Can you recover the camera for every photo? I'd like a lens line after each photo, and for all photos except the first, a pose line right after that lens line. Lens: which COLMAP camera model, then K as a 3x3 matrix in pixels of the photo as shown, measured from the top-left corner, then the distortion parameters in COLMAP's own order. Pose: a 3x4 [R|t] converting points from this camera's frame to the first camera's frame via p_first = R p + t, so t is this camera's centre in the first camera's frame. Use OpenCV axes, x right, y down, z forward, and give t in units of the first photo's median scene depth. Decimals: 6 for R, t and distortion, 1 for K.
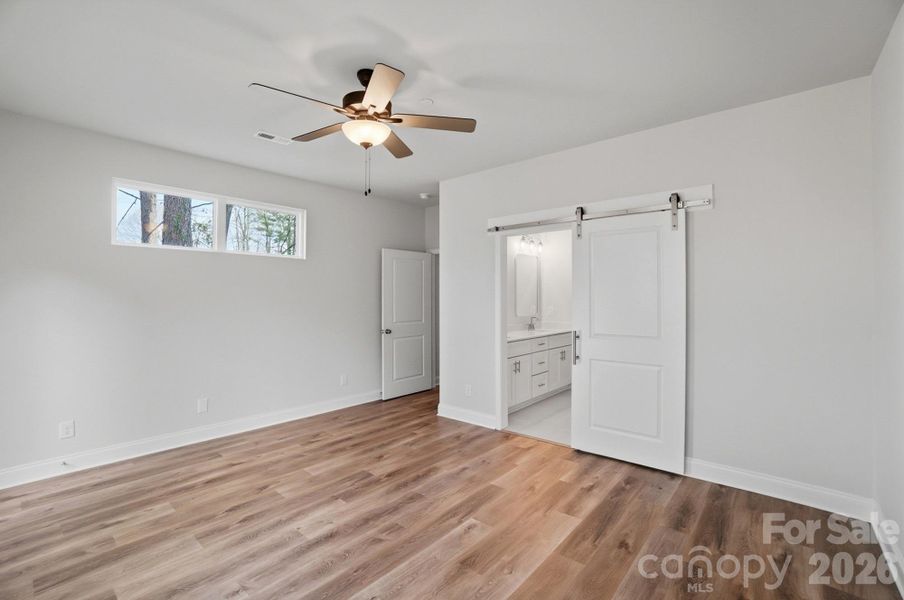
lens RADIAL K [[404.5, 0, 452.4], [0, 404.5, 296.5], [0, 0, 1]] dist [-0.043471, 0.008548]
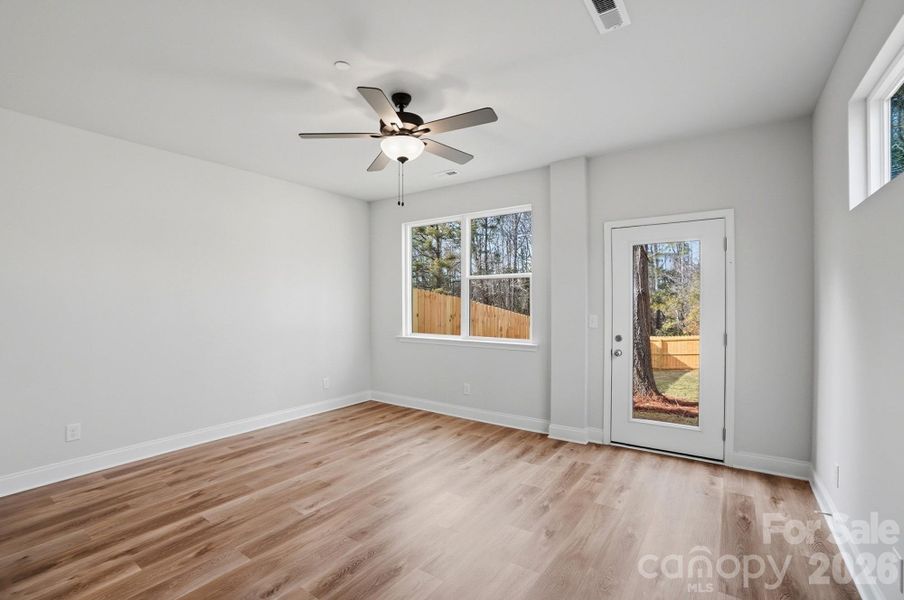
lens RADIAL K [[404.5, 0, 453.2], [0, 404.5, 309.2], [0, 0, 1]] dist [-0.043471, 0.008548]
pose [[-0.994865, 0.006061, -0.101030, -0.203972], [0.005066, 0.999936, 0.010103, 0.017134], [0.101085, 0.009540, -0.994832, 1.811562]]
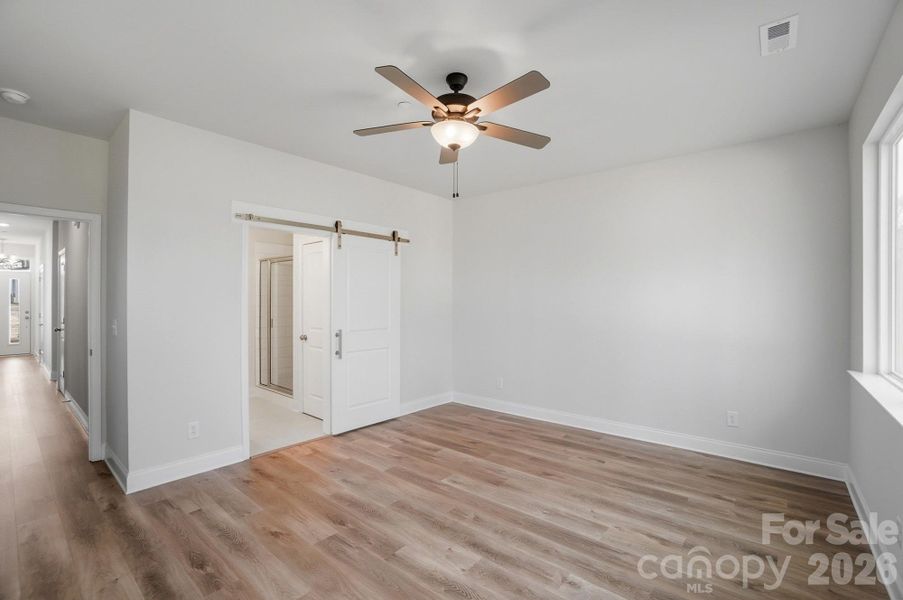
lens RADIAL K [[404.1, 0, 448.8], [0, 404.1, 304.0], [0, 0, 1]] dist [-0.043471, 0.008548]
pose [[-0.011264, -0.003972, 0.999929, -1.041461], [-0.008455, 0.999957, 0.003877, 0.006852], [-0.999901, -0.008411, -0.011297, 0.877502]]
